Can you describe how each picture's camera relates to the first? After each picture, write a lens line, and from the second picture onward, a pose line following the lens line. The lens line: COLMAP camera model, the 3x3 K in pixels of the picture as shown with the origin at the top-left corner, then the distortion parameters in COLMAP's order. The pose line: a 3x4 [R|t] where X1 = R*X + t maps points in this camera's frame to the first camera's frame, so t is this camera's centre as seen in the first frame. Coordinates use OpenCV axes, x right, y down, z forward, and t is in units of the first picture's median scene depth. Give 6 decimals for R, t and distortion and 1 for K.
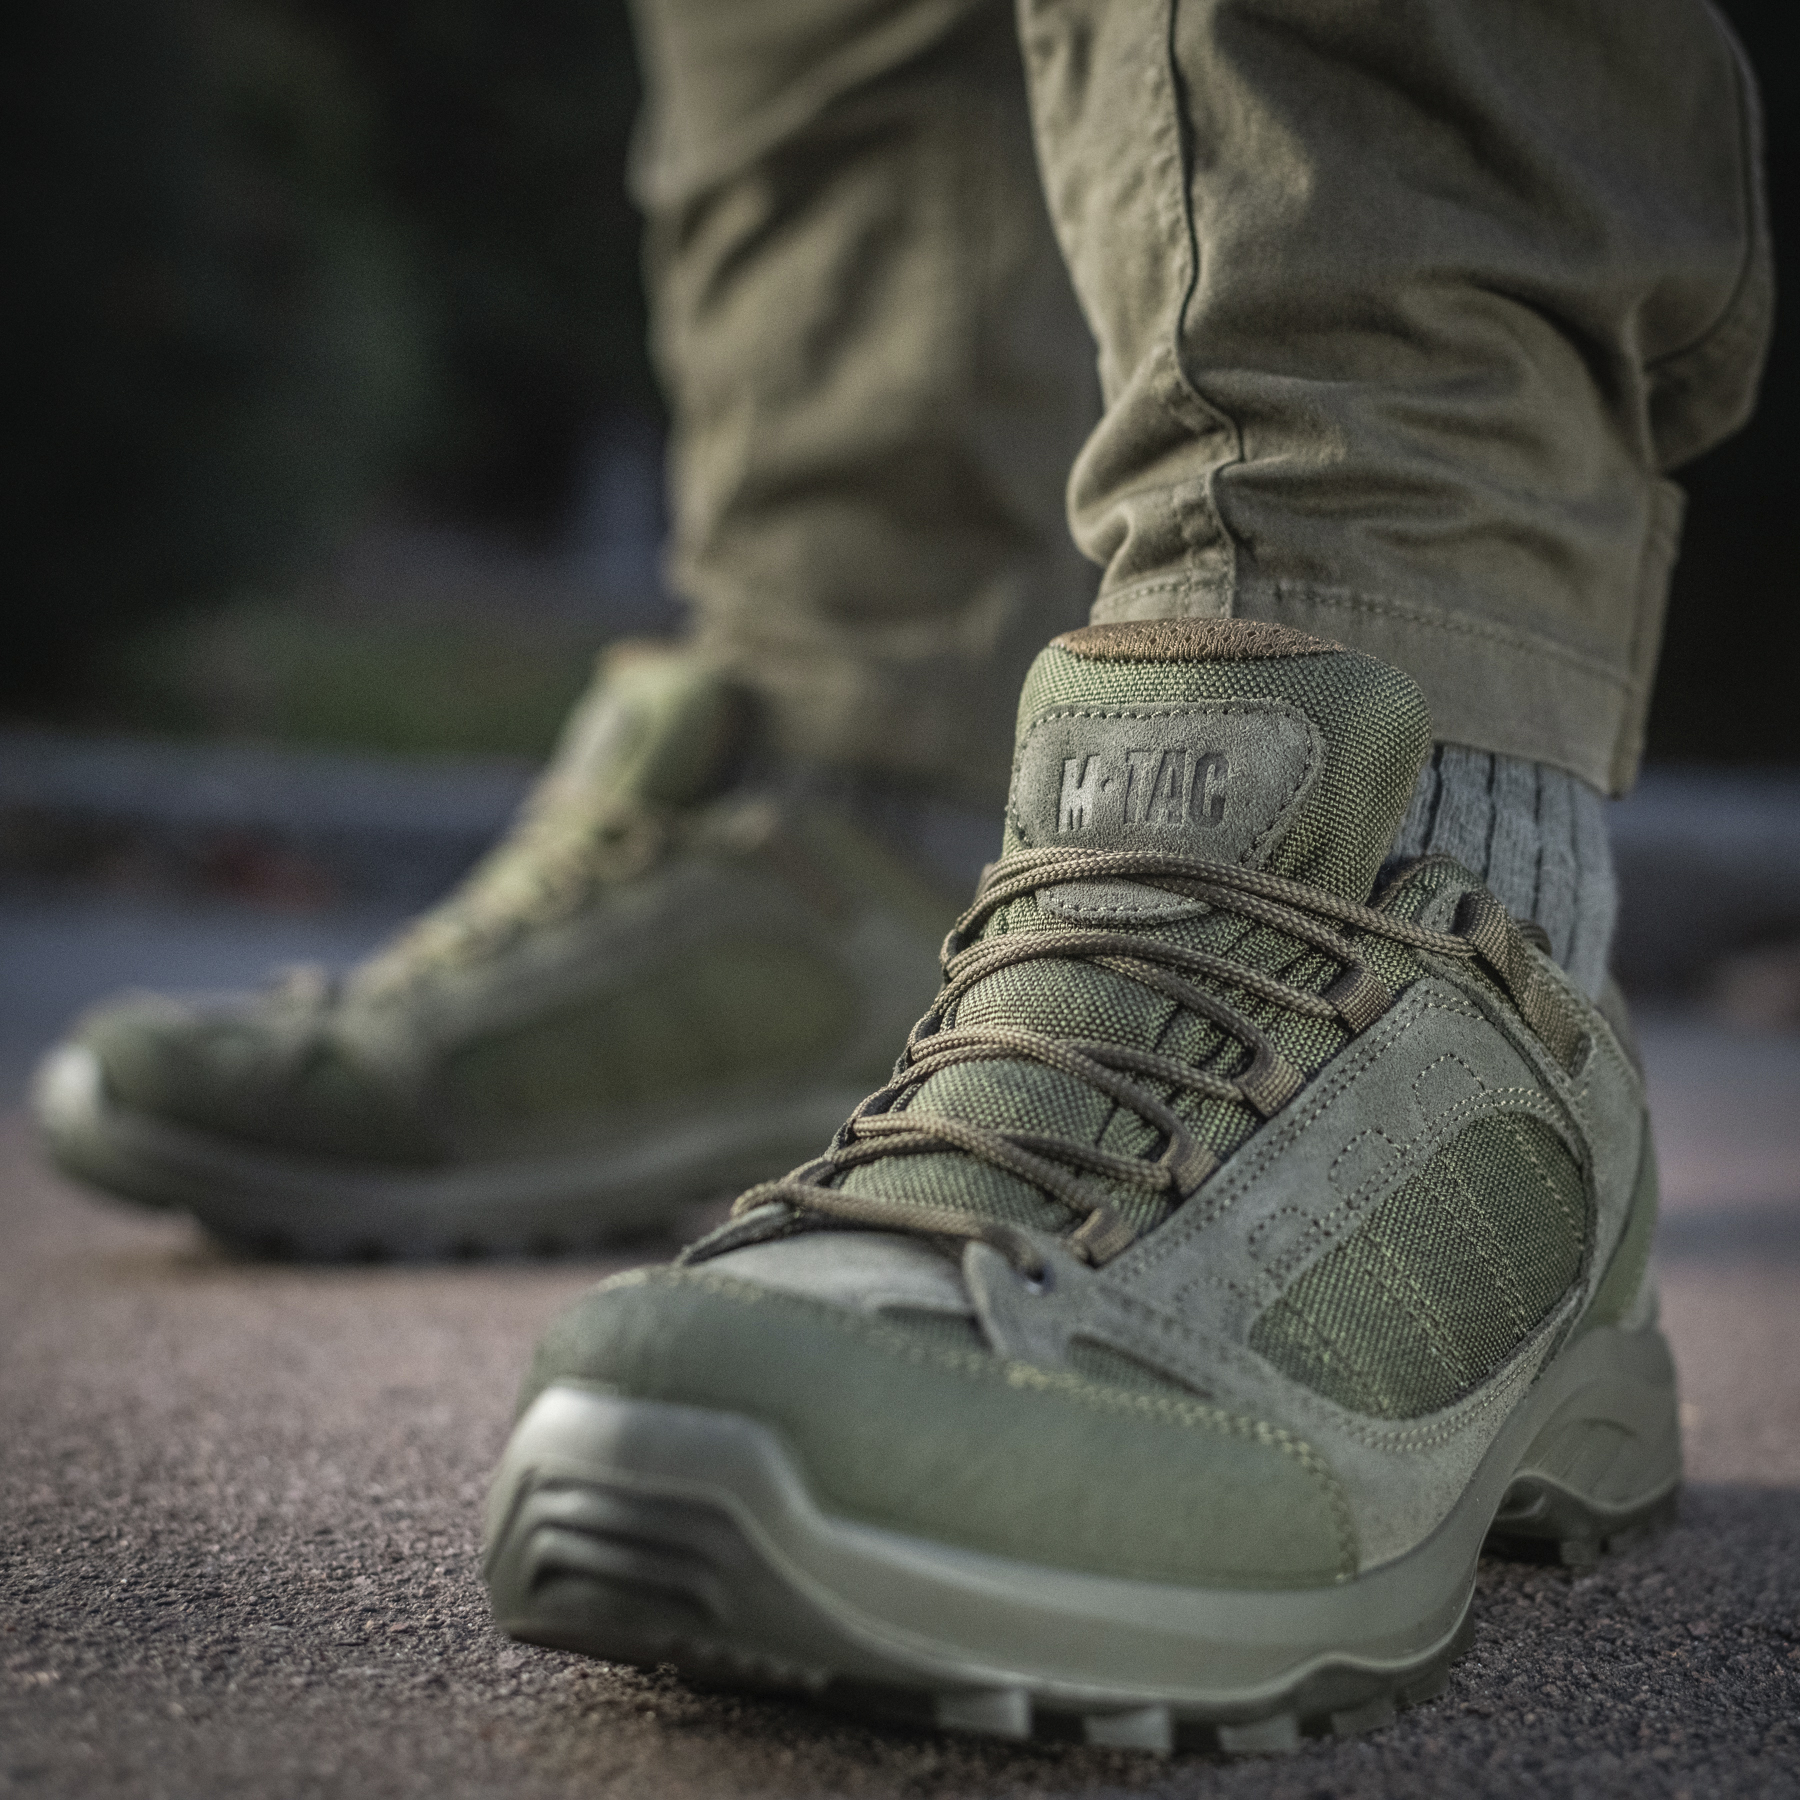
lens RADIAL K [[4264.0, 0, 1082.6], [0, 4264.0, 888.9], [0, 0, 1]] dist [-0.116390, 0.000000]
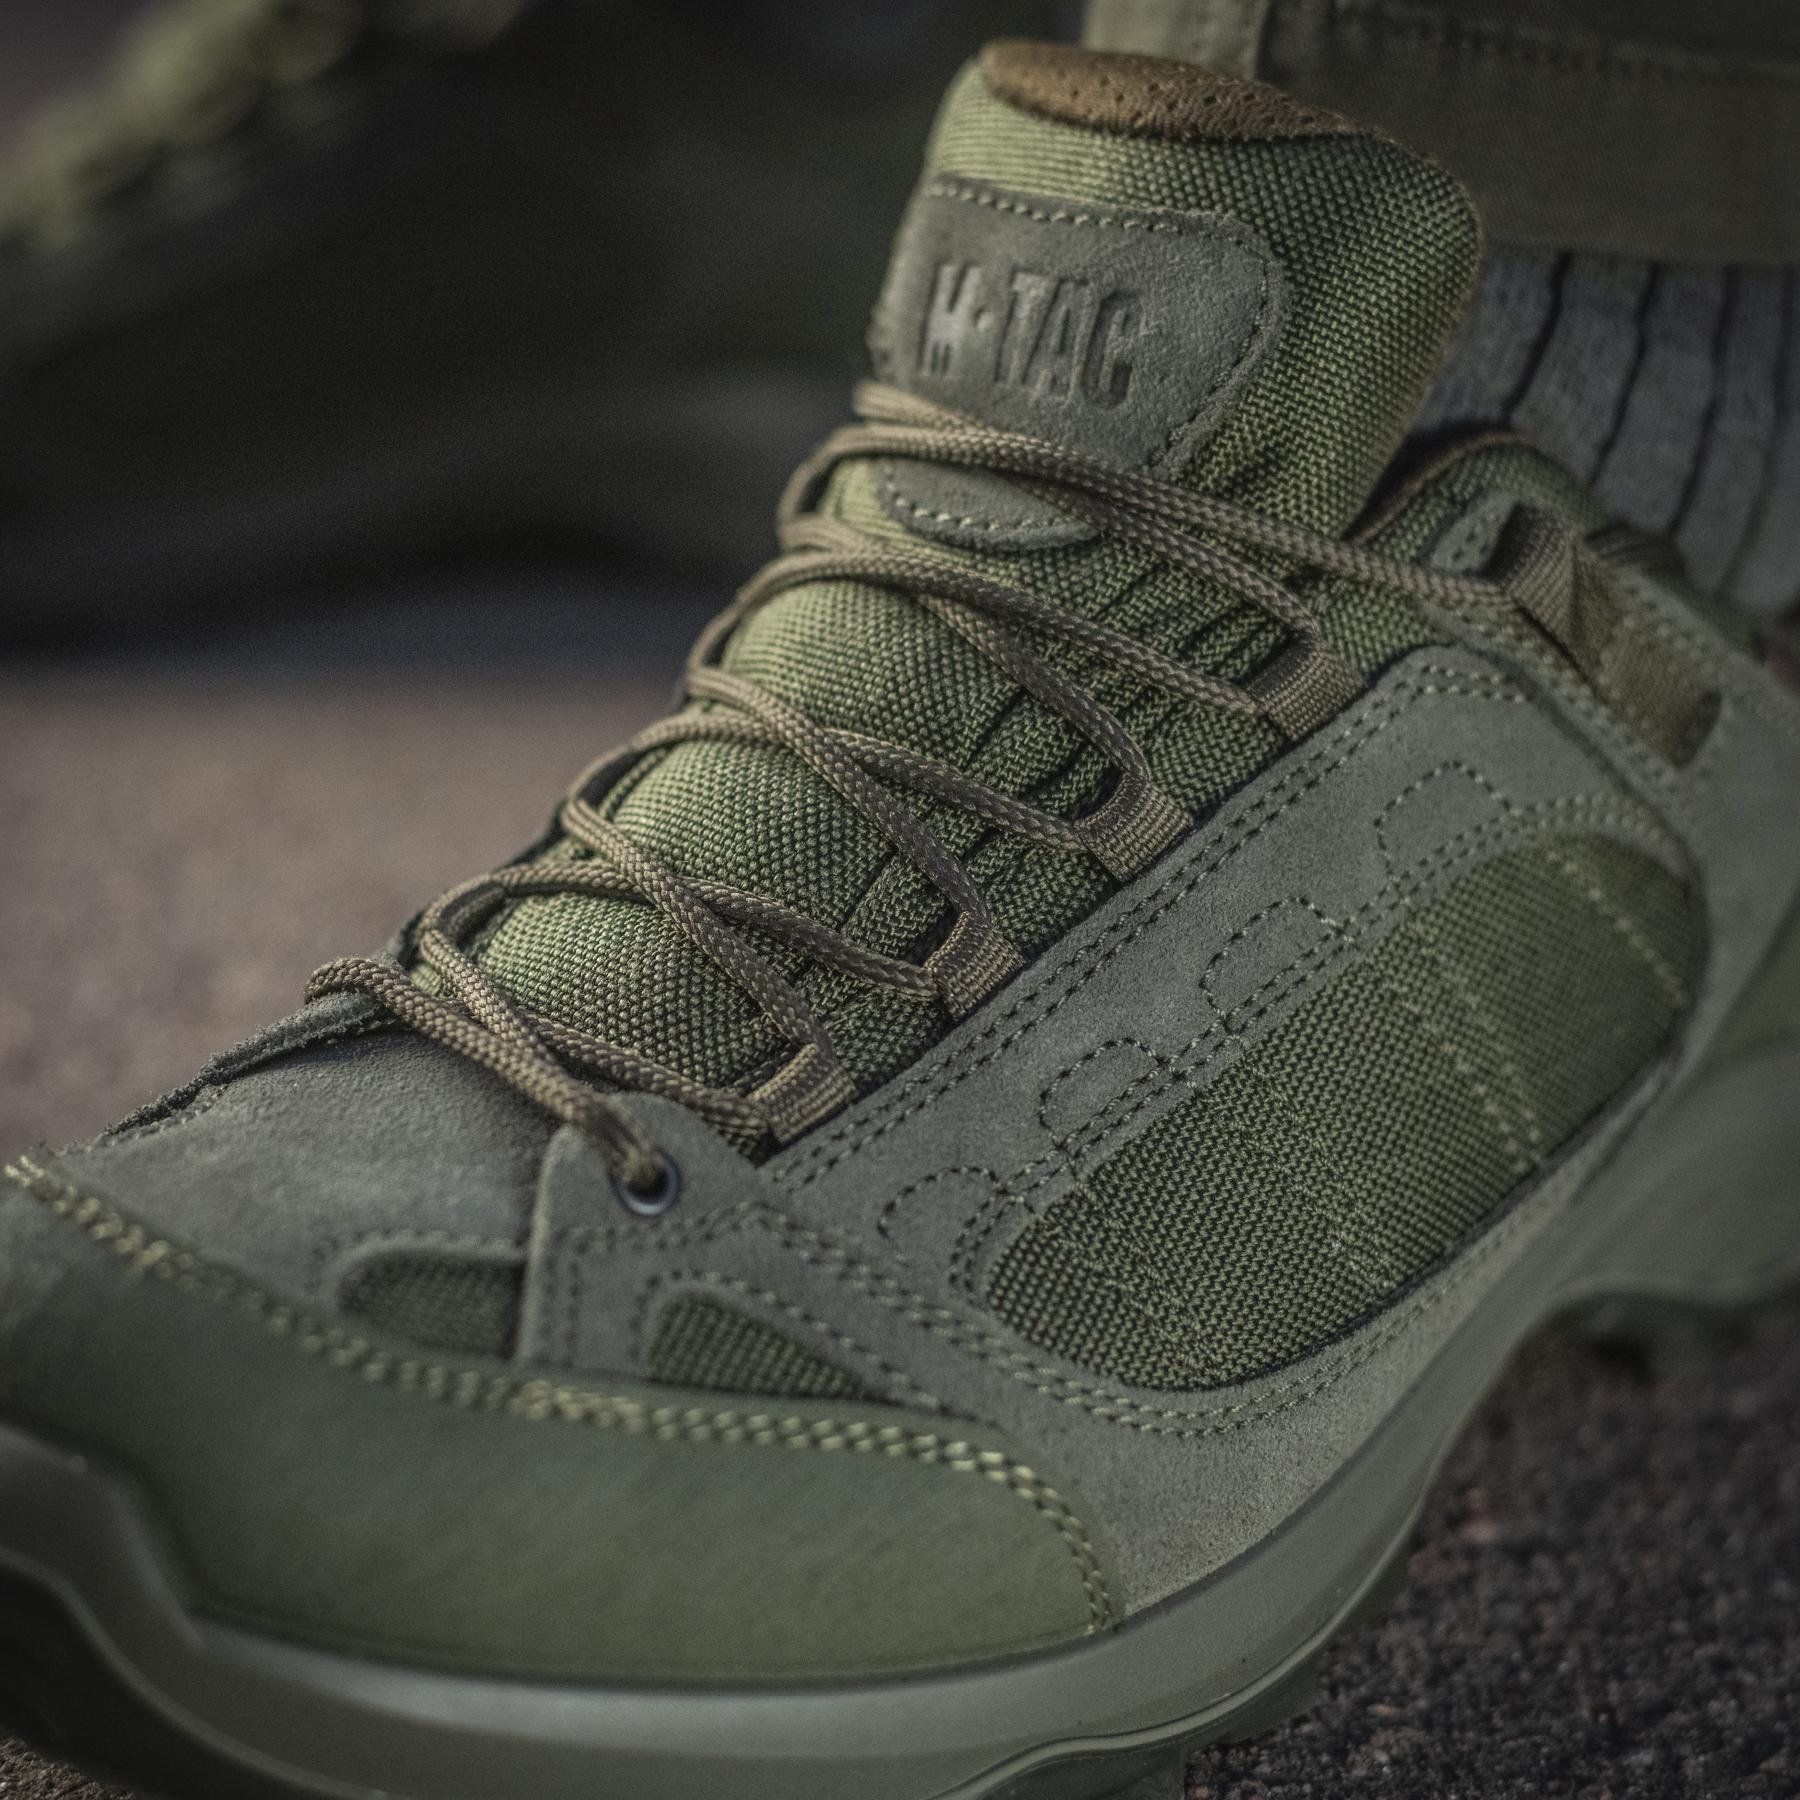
lens RADIAL K [[4264.0, 0, 902.4], [0, 4264.0, 910.1], [0, 0, 1]] dist [-0.116390, 0.000000]
pose [[0.966706, 0.106176, -0.232823, 0.163136], [-0.028838, 0.949262, 0.313162, -0.148307], [0.254260, -0.296021, 0.920719, 0.361358]]
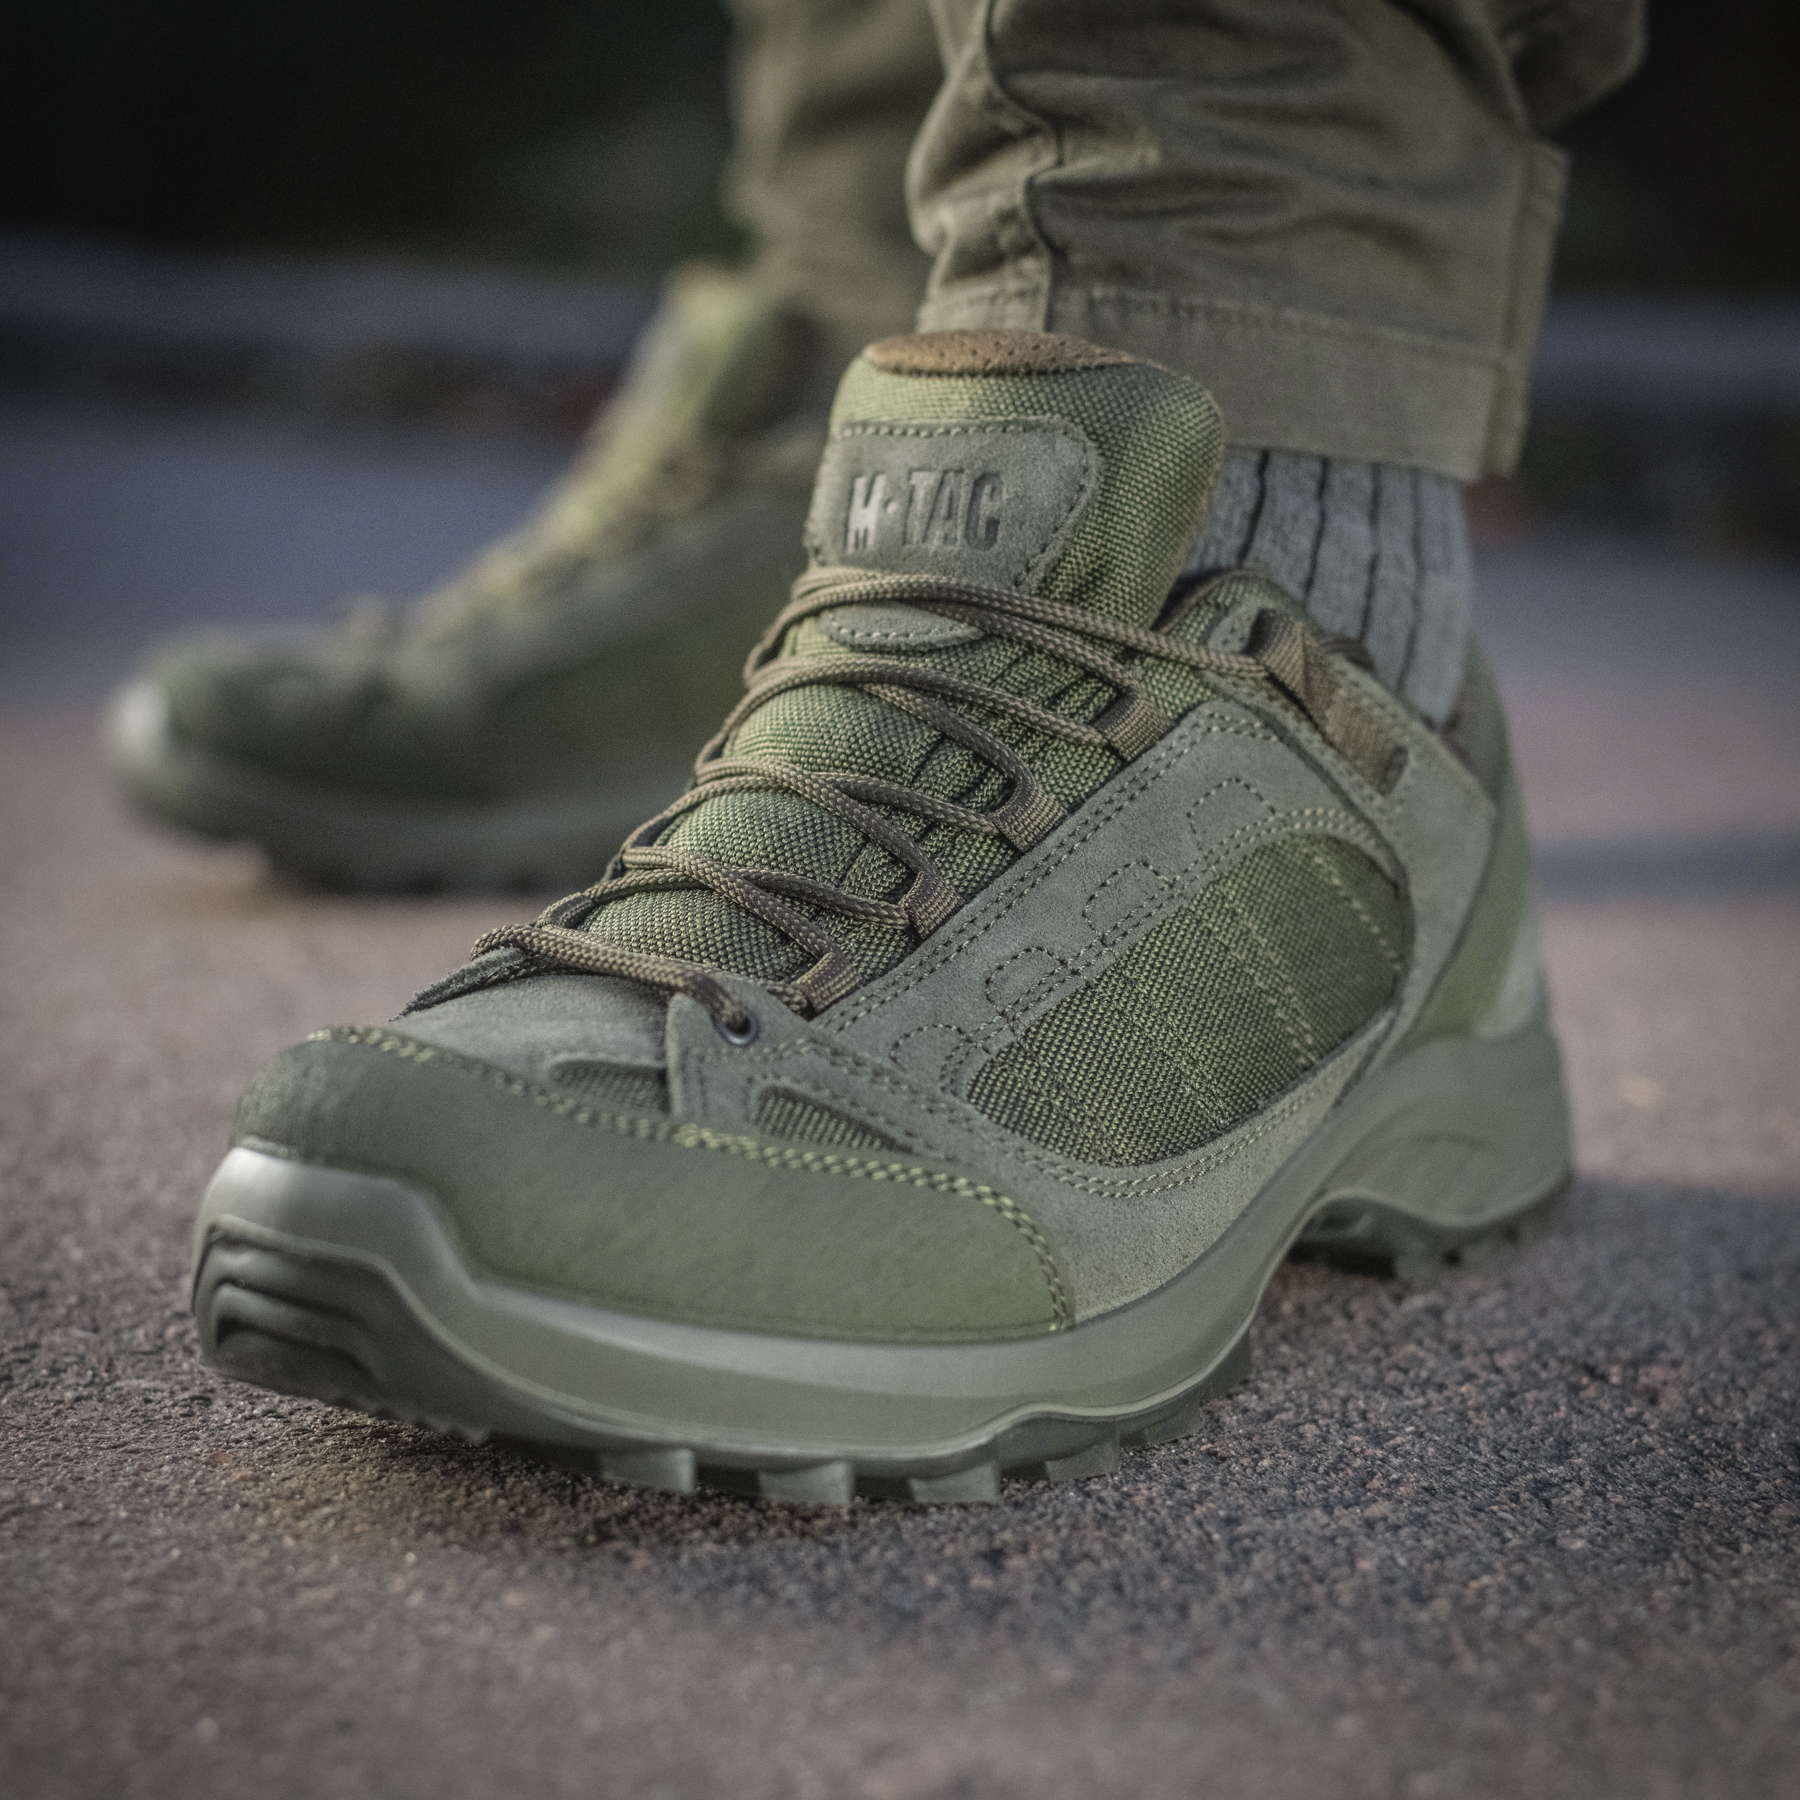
lens RADIAL K [[4264.0, 0, 852.1], [0, 4264.0, 921.7], [0, 0, 1]] dist [-0.116390, 0.000000]
pose [[0.987559, 0.004535, -0.157186, 0.155773], [0.015093, 0.992235, 0.123455, -0.051577], [0.156525, -0.124292, 0.979822, 0.023639]]
